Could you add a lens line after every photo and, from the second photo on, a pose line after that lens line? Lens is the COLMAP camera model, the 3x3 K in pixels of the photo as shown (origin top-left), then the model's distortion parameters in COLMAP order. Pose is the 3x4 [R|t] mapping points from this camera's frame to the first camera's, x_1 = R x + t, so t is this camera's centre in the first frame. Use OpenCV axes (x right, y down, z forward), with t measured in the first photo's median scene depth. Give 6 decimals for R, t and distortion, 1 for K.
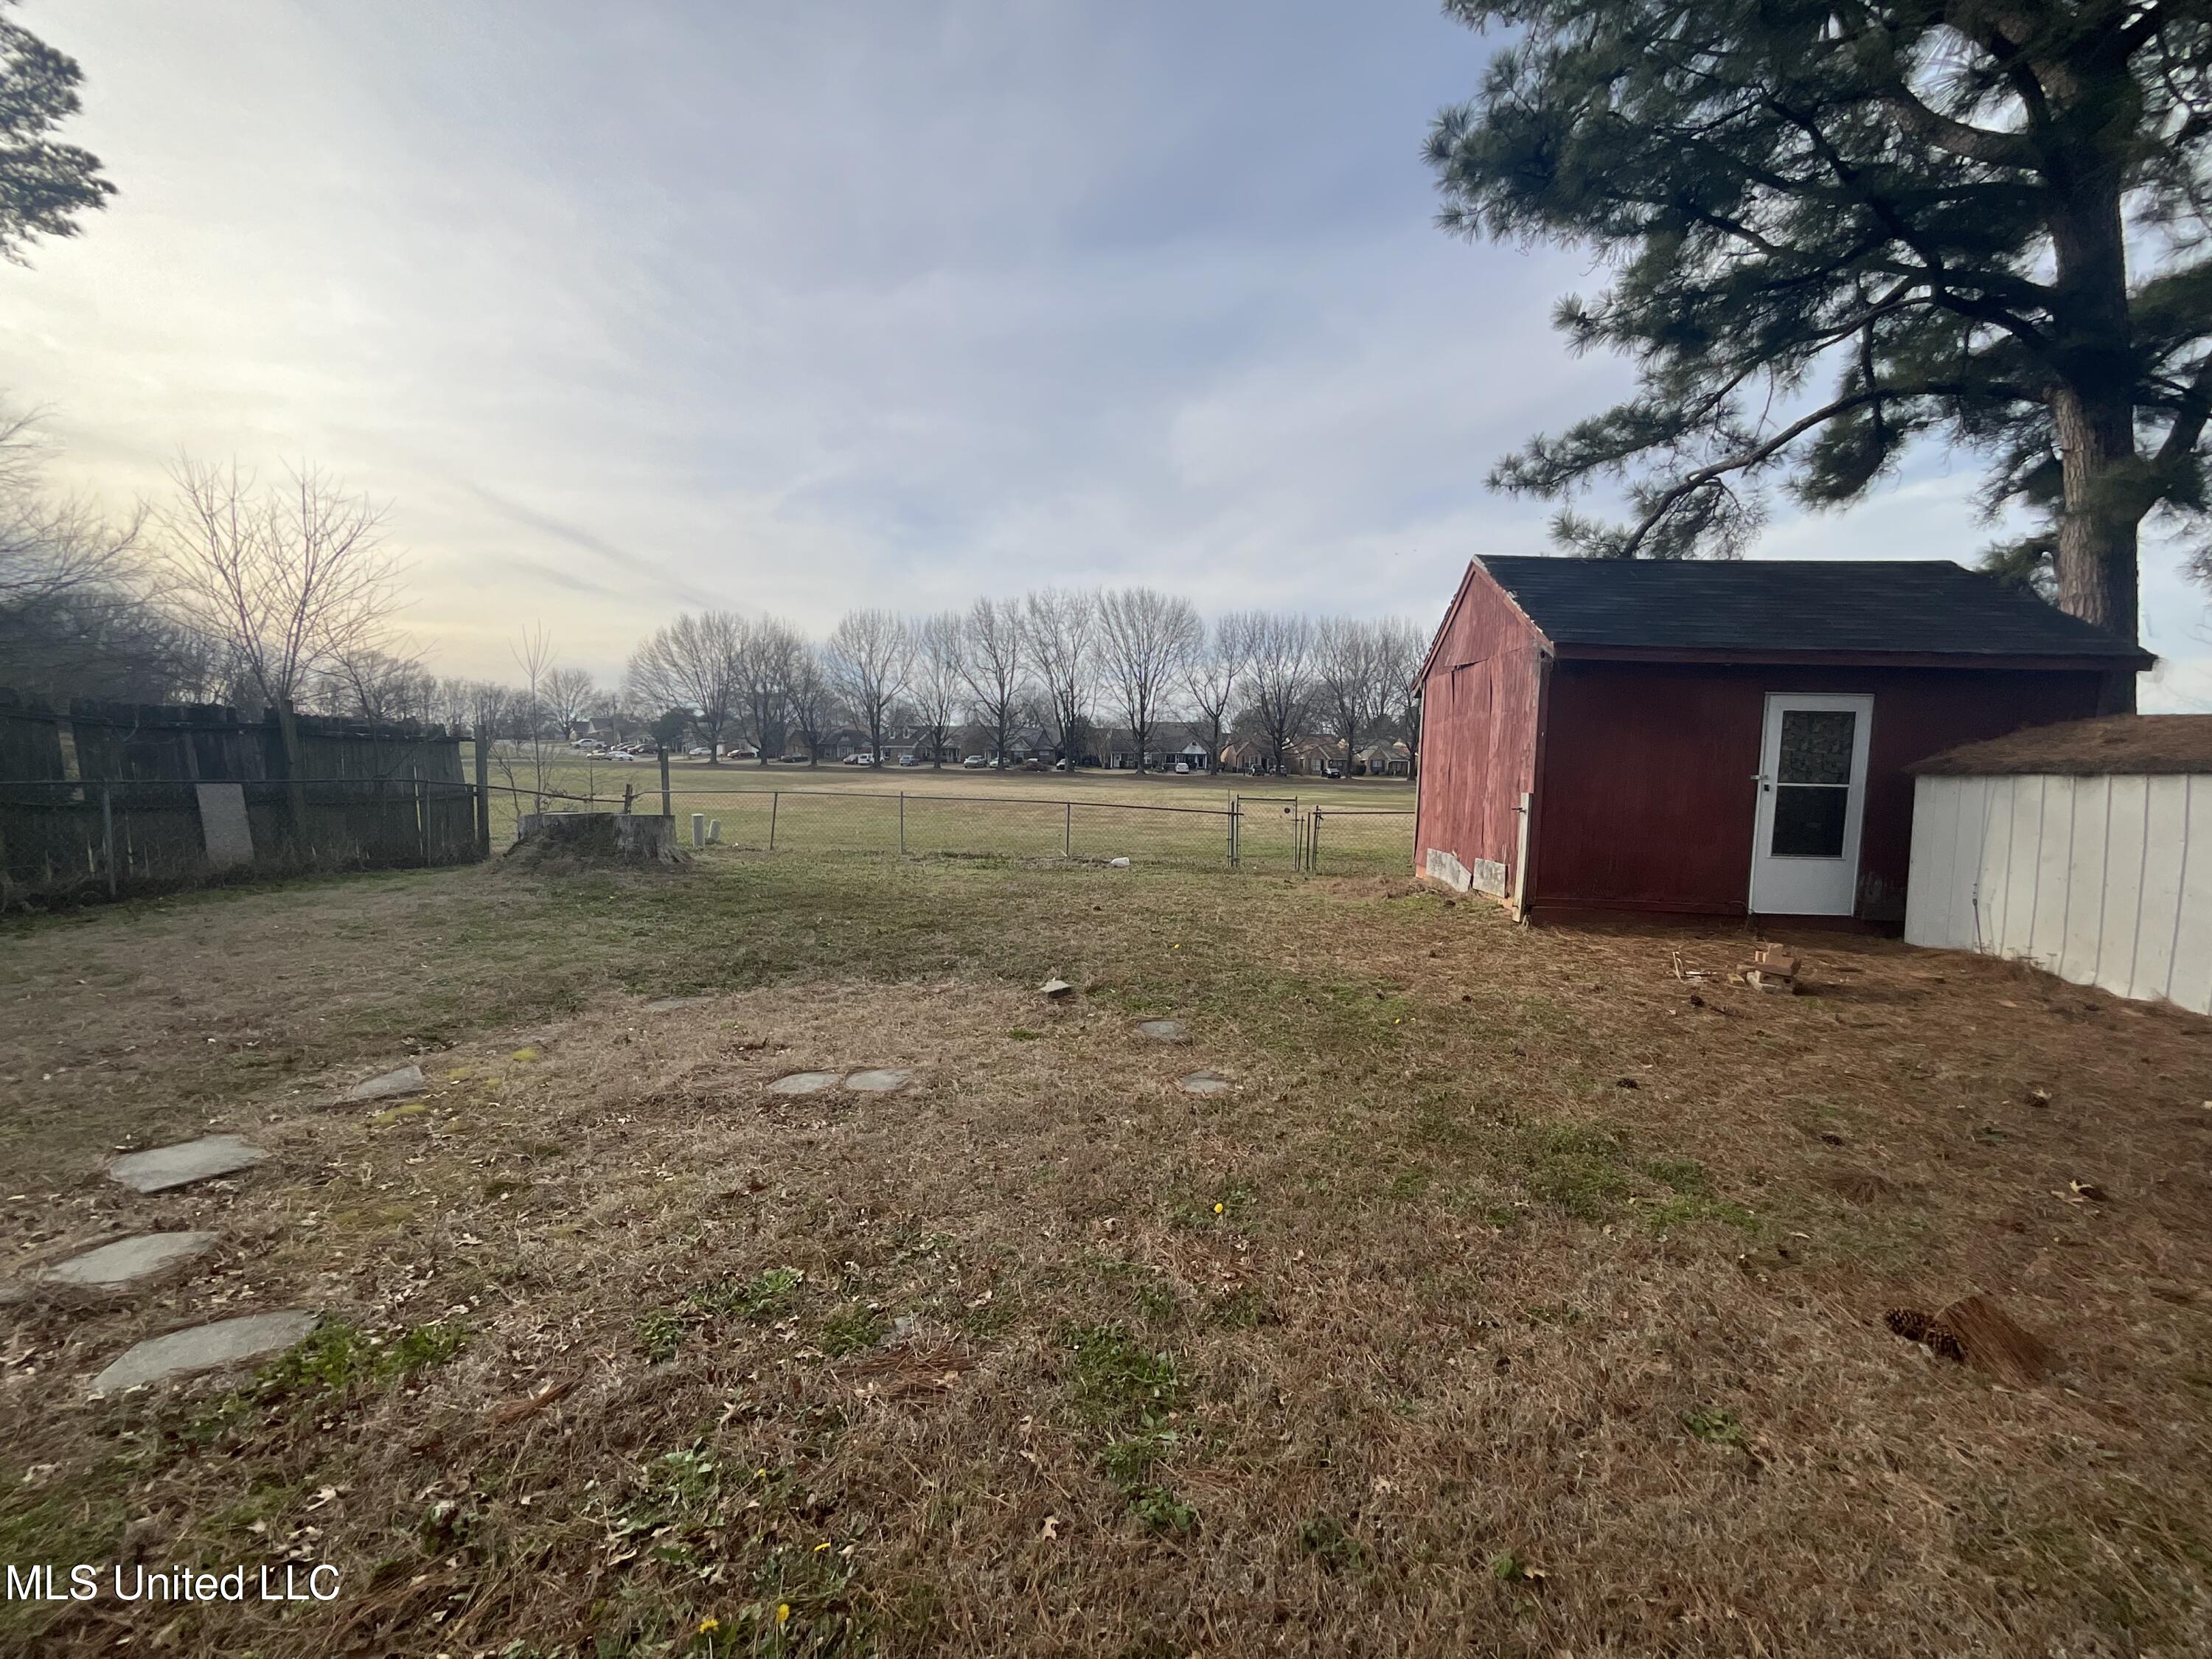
lens RADIAL K [[892.9, 0, 1106.4], [0, 892.9, 827.1], [0, 0, 1]] dist [0.000354, -0.000544]
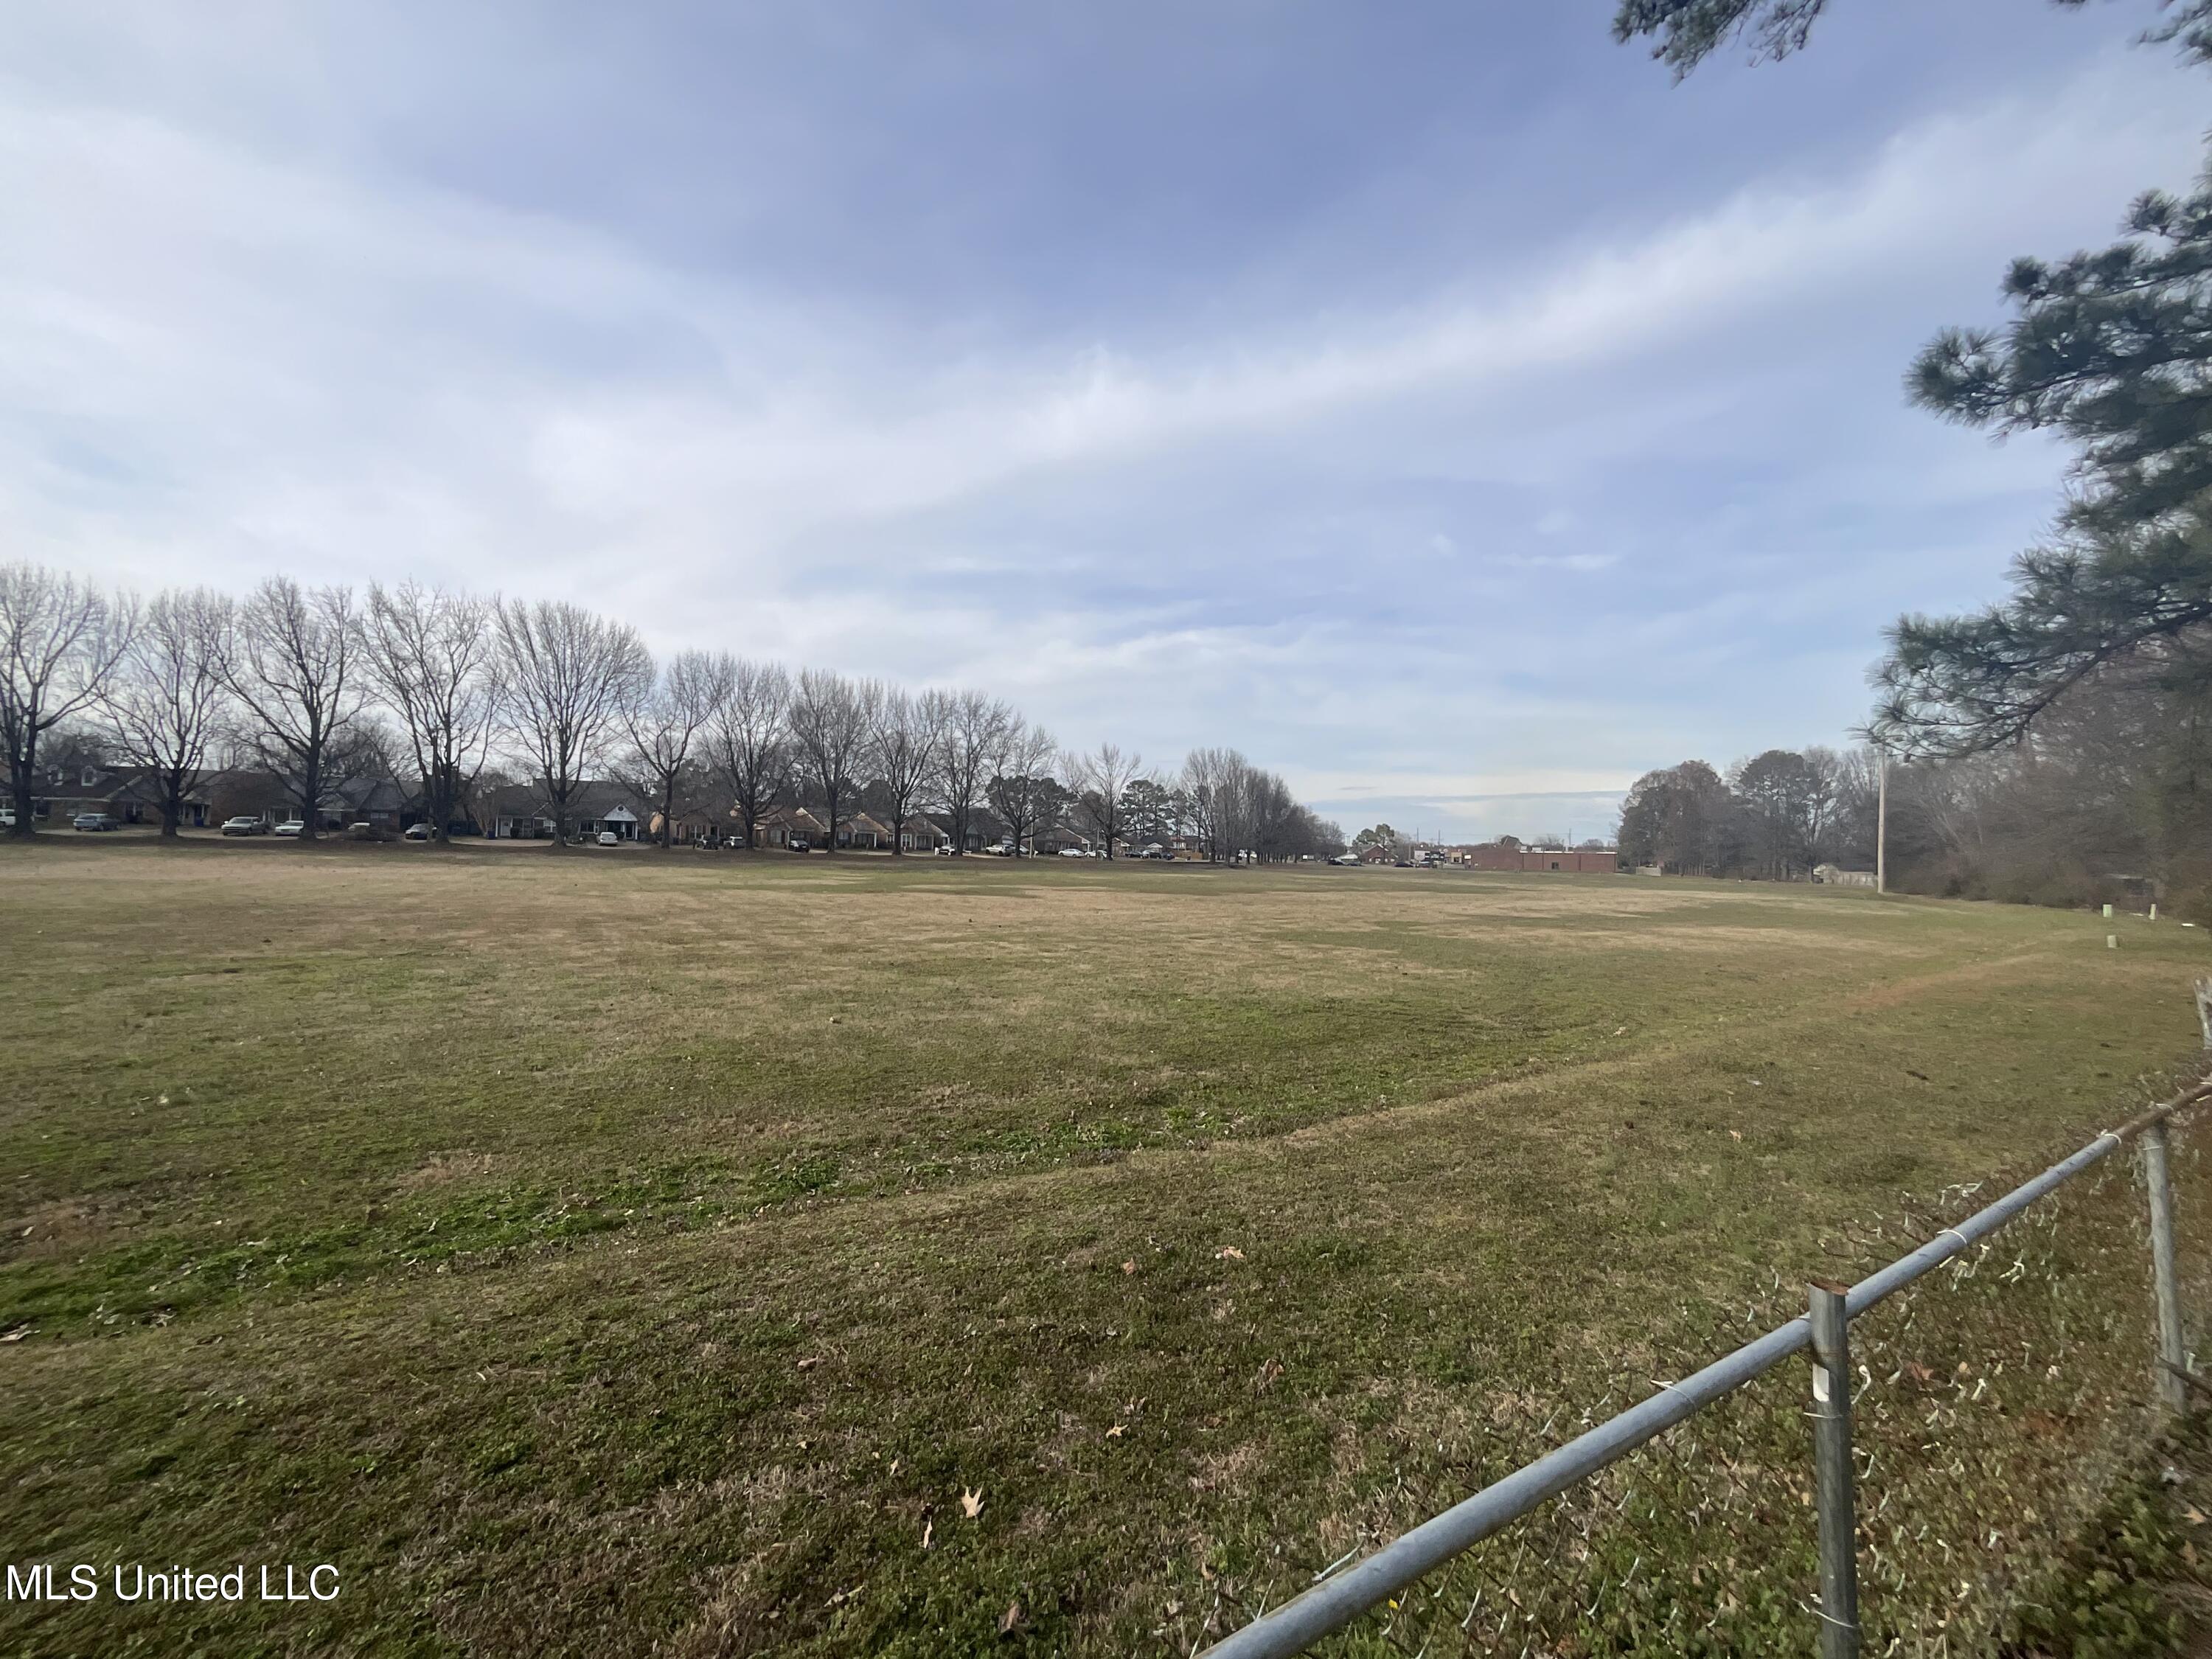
lens RADIAL K [[892.9, 0, 1107.8], [0, 892.9, 848.3], [0, 0, 1]] dist [0.000354, -0.000544]
pose [[0.790063, 0.003042, 0.613018, -0.057297], [0.032005, 0.998419, -0.046202, -0.007561], [-0.612189, 0.056122, 0.788717, 0.116192]]
